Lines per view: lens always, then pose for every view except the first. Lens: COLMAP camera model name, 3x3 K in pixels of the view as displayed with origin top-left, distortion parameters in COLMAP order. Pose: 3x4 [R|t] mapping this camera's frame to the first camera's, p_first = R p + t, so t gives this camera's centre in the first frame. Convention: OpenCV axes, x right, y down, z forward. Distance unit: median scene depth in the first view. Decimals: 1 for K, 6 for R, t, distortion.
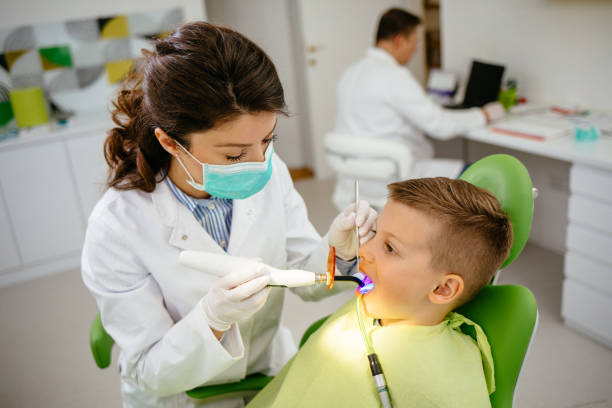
lens RADIAL K [[580.0, 0, 307.0], [0, 580.0, 177.4], [0, 0, 1]] dist [-0.061988, 0.008789]
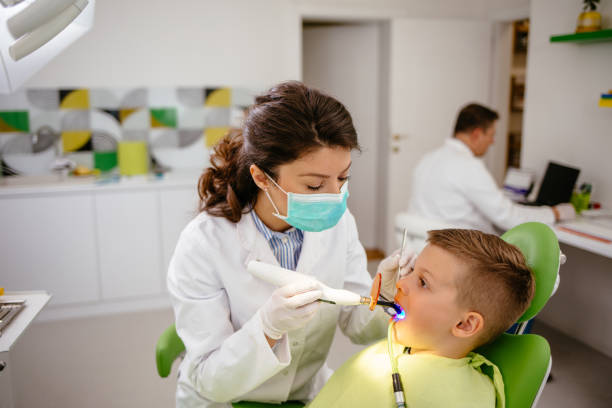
lens RADIAL K [[580.0, 0, 307.0], [0, 580.0, 177.4], [0, 0, 1]] dist [-0.061988, 0.008789]
pose [[0.982097, 0.118350, -0.146558, 0.053137], [-0.139294, 0.980012, -0.142035, 0.099481], [0.126819, 0.159907, 0.978952, -0.178822]]
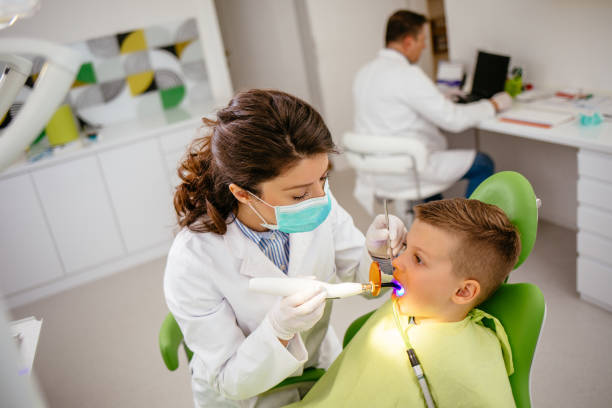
lens RADIAL K [[580.0, 0, 307.0], [0, 580.0, 177.4], [0, 0, 1]] dist [-0.061988, 0.008789]
pose [[0.997047, -0.072592, -0.025071, -0.043545], [0.073352, 0.996829, 0.030859, -0.099224], [0.022751, -0.032607, 0.999209, -0.191244]]
